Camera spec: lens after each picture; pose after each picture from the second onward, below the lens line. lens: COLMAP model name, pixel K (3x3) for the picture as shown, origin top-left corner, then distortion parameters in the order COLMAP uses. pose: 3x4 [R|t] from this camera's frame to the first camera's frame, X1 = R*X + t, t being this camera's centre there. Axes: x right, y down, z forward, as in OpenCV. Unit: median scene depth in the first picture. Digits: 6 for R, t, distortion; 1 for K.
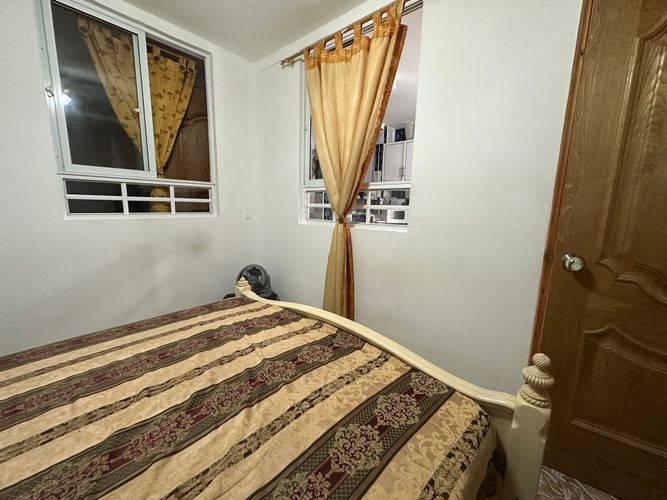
lens RADIAL K [[266.2, 0, 334.7], [0, 266.2, 248.8], [0, 0, 1]] dist [-0.001989, 0.000523]
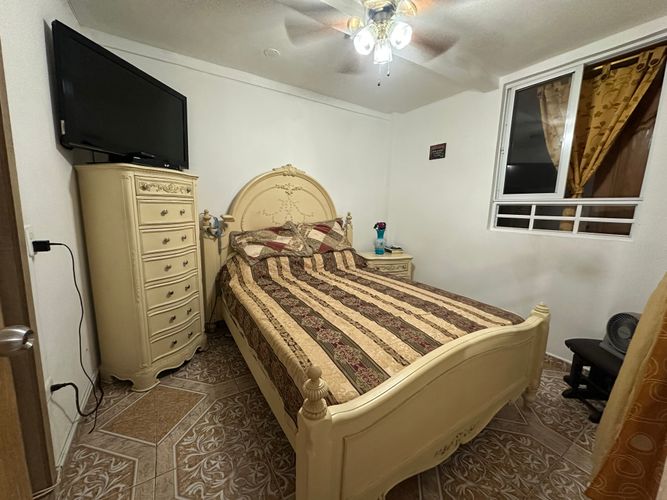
lens RADIAL K [[266.2, 0, 334.7], [0, 266.2, 248.8], [0, 0, 1]] dist [-0.001989, 0.000523]
pose [[-0.289617, 0.114236, -0.950301, 0.701369], [-0.188439, 0.966615, 0.173627, -0.093897], [0.938410, 0.229359, -0.258421, 0.517217]]
